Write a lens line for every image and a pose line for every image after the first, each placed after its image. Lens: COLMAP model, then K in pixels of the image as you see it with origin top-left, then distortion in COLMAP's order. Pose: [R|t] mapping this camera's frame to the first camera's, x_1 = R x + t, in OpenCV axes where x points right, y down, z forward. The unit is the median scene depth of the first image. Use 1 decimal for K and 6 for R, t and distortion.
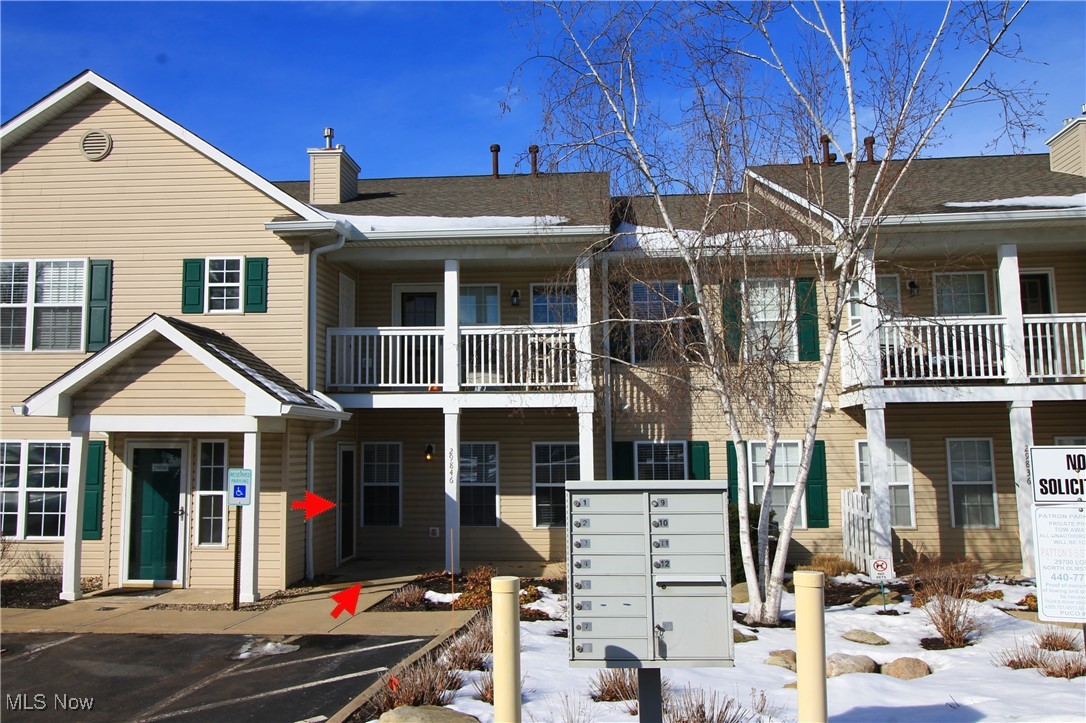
lens RADIAL K [[920.1, 0, 542.5], [0, 920.1, 367.8], [0, 0, 1]] dist [-0.025814, 0.008888]
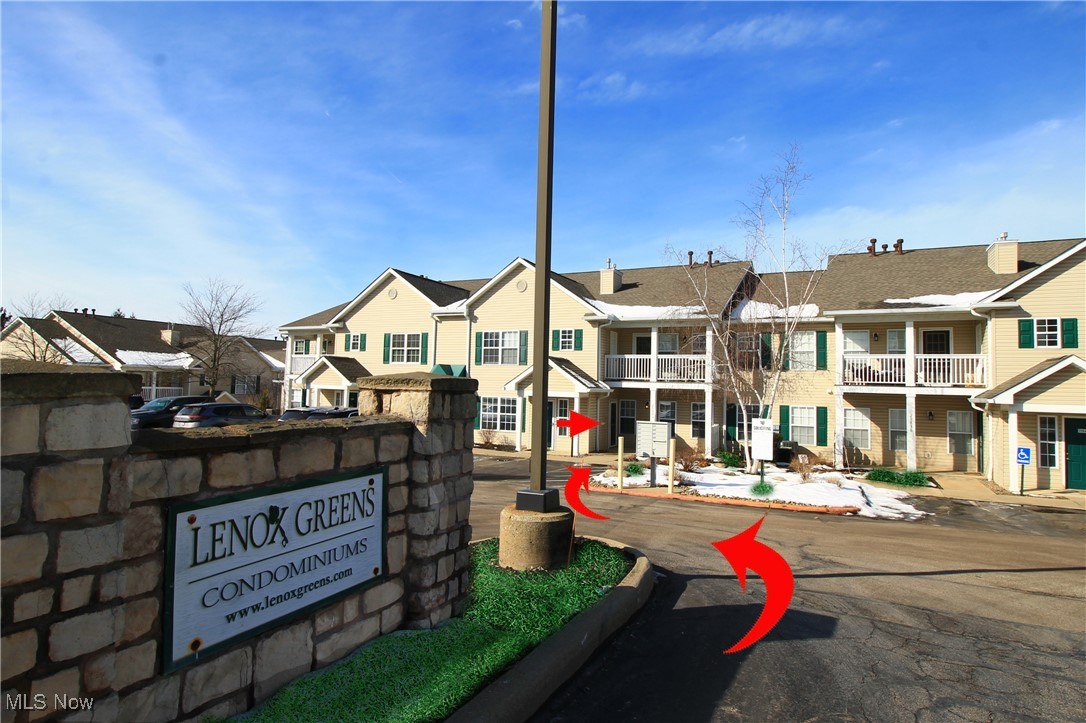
lens RADIAL K [[600.7, 0, 545.9], [0, 600.7, 359.9], [0, 0, 1]] dist [-0.000792, 0.000490]
pose [[0.939168, 0.015506, -0.343108, 0.188987], [-0.001834, 0.999192, 0.040139, -0.099904], [0.343453, -0.037068, 0.938438, -0.640232]]
